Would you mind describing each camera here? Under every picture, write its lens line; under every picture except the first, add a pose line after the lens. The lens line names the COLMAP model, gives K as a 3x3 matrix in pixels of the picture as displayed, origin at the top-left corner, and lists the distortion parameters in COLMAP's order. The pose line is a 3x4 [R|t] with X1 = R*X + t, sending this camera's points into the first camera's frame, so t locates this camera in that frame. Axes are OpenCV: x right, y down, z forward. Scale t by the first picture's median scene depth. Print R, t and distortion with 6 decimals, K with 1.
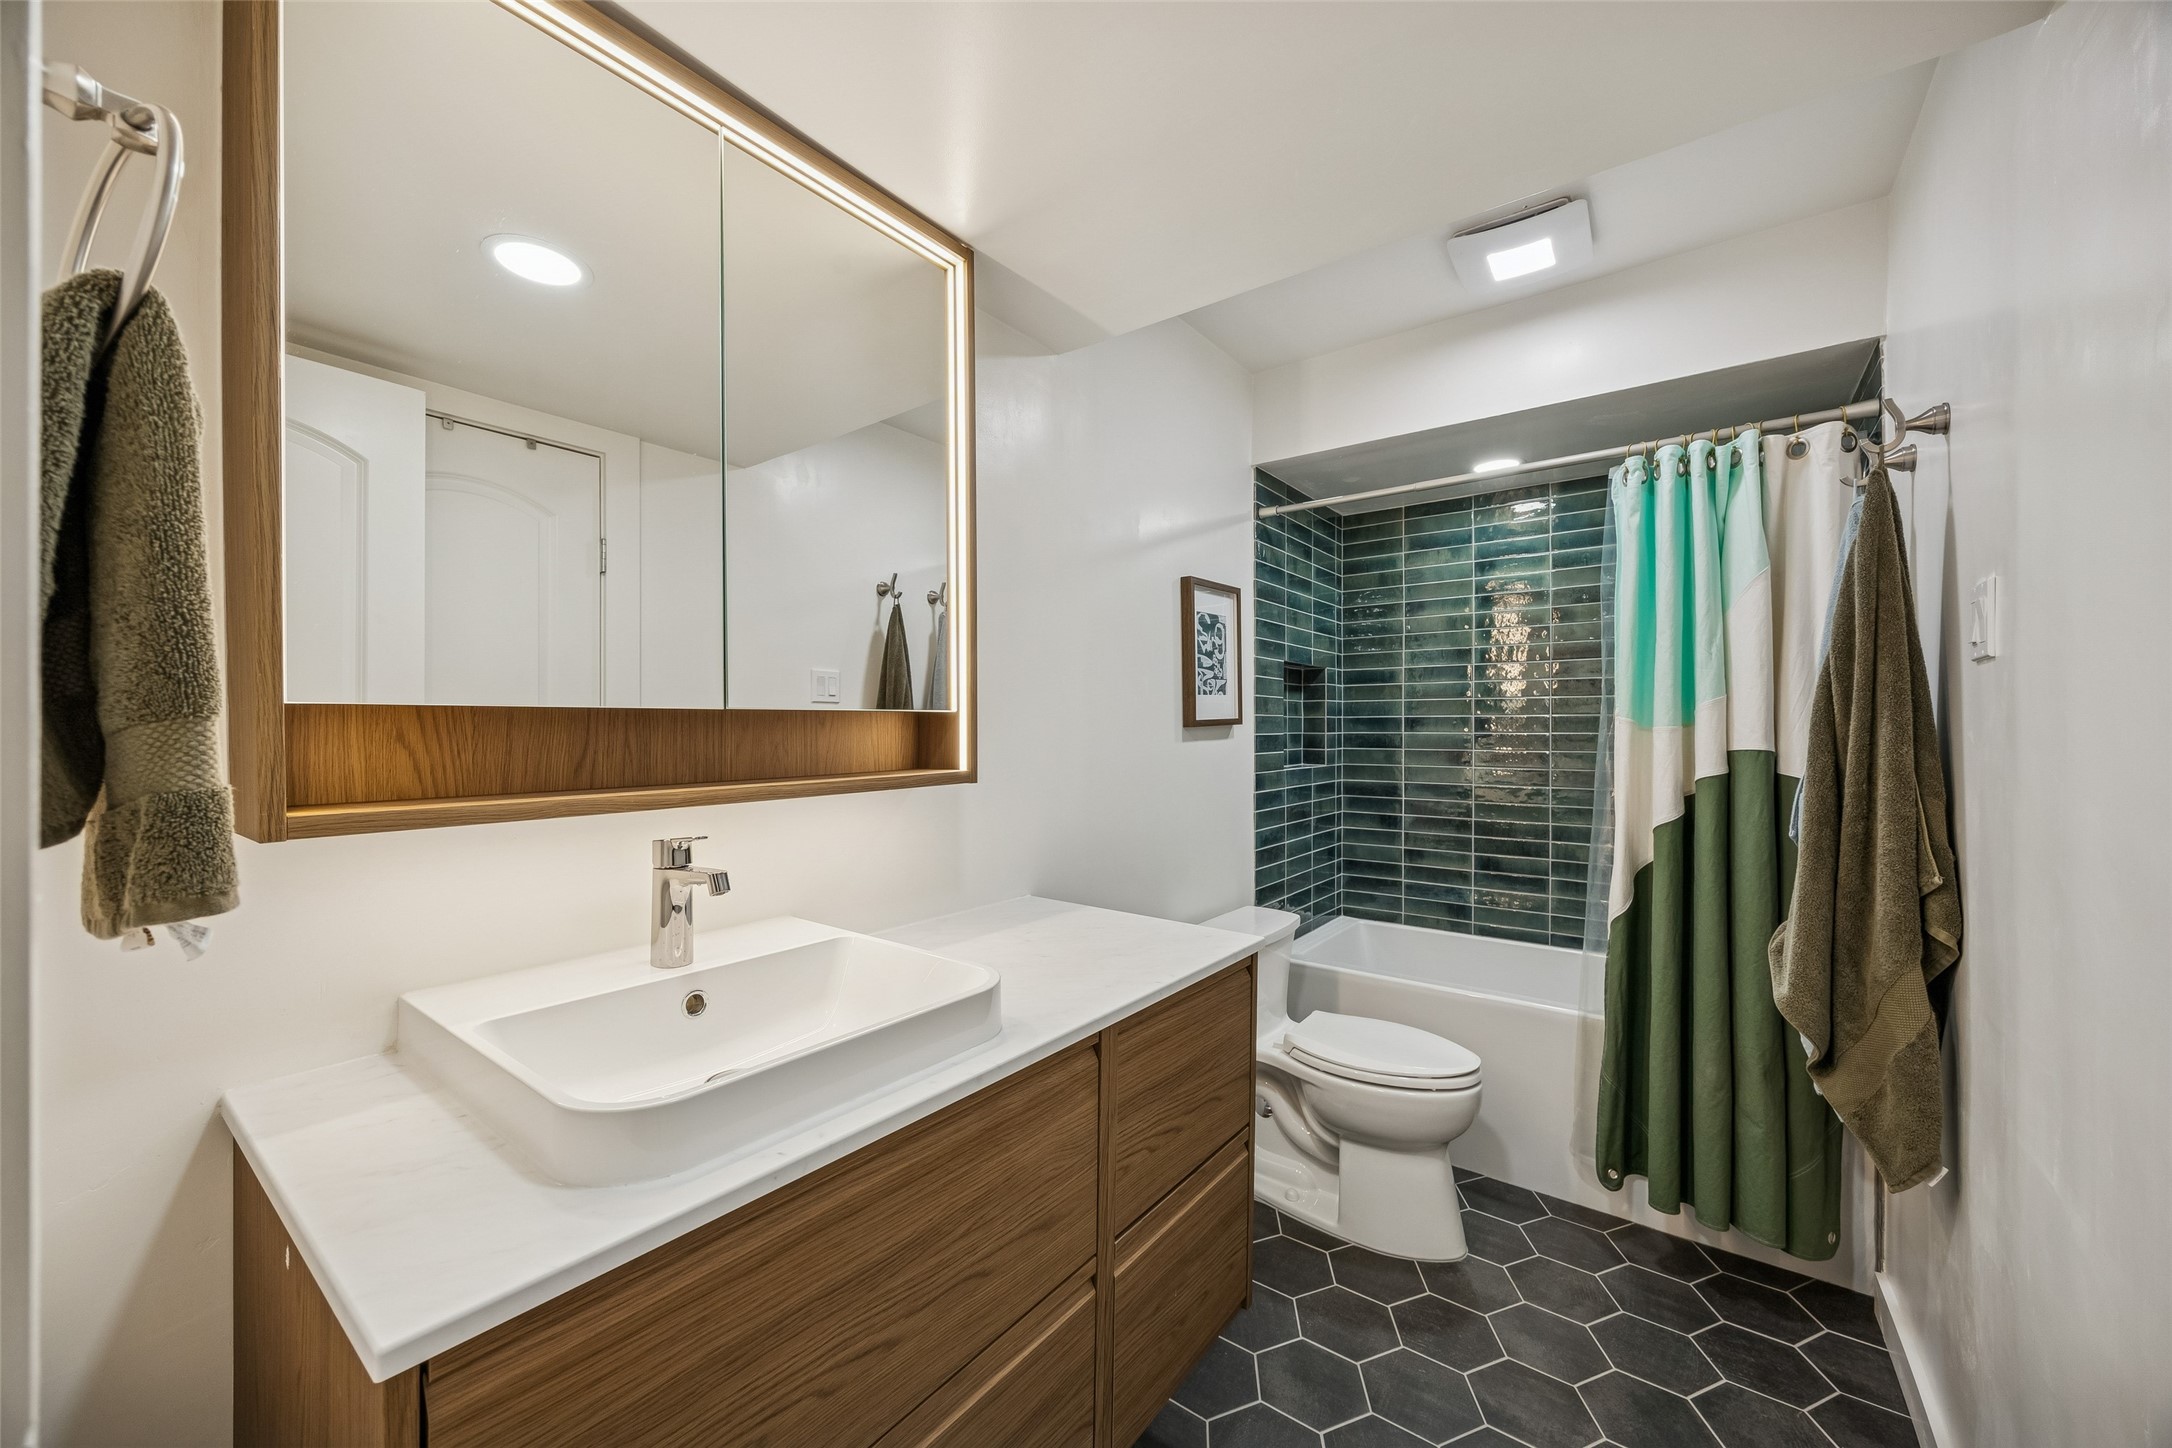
lens RADIAL K [[828.8, 0, 1086.9], [0, 828.8, 725.8], [0, 0, 1]] dist [-0.000821, -0.000077]
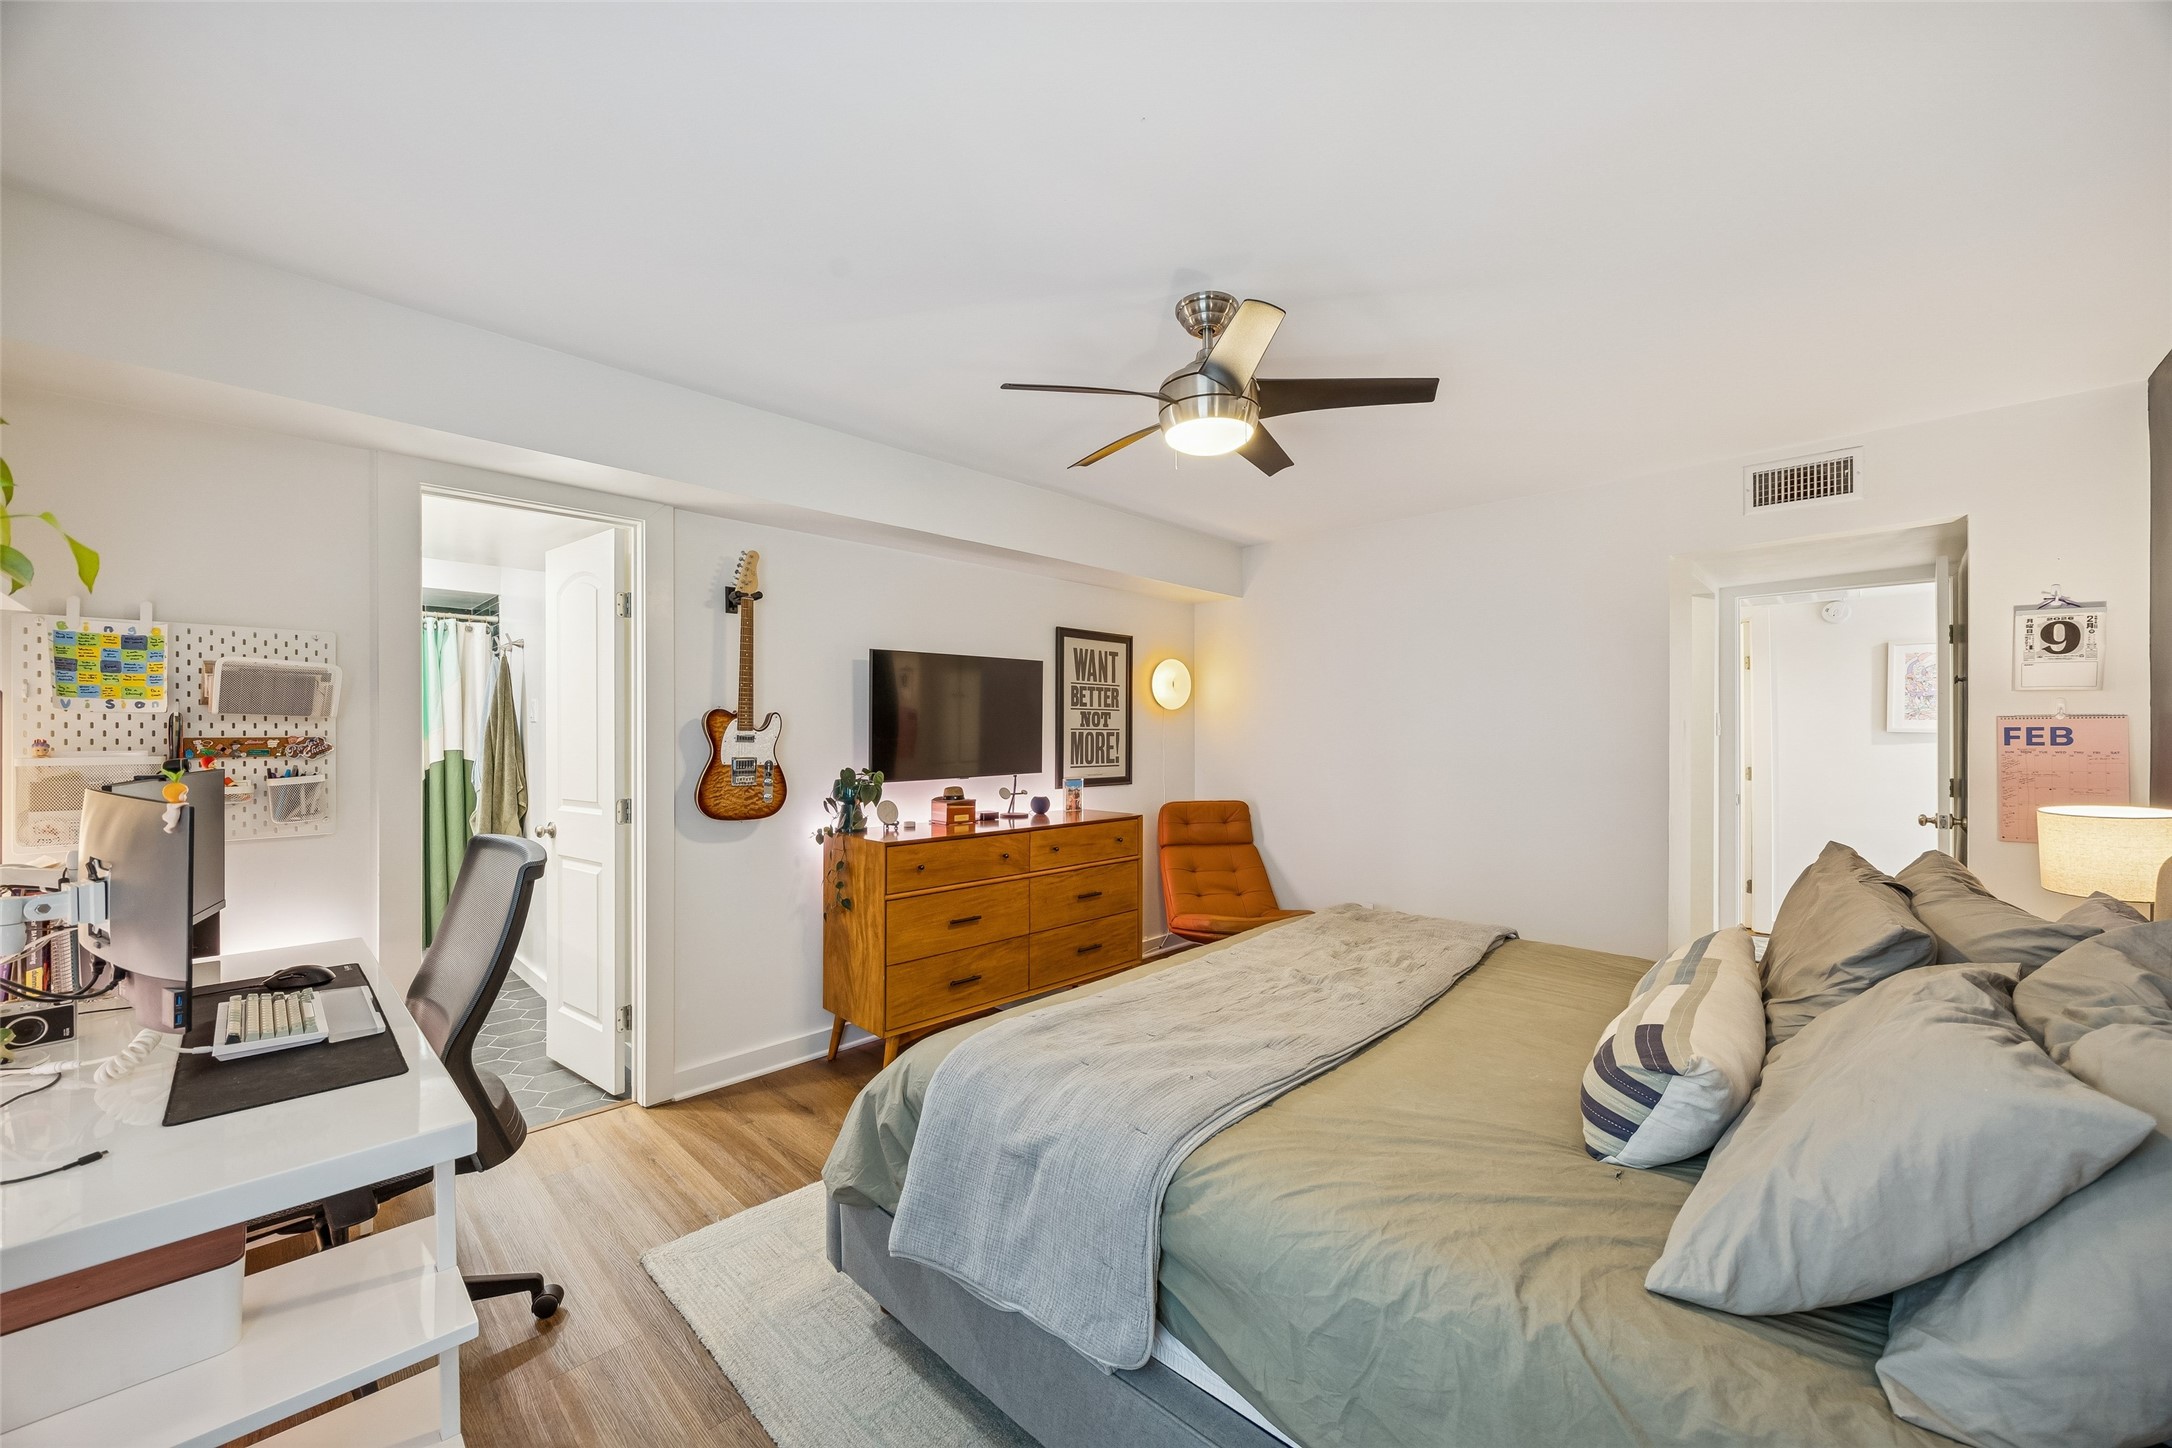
lens RADIAL K [[828.8, 0, 1084.0], [0, 828.8, 726.3], [0, 0, 1]] dist [-0.000821, -0.000077]
pose [[0.130053, 0.004027, 0.991499, -1.424335], [-0.003041, 0.999989, -0.003663, -0.038577], [-0.991502, -0.002539, 0.130064, -1.203539]]
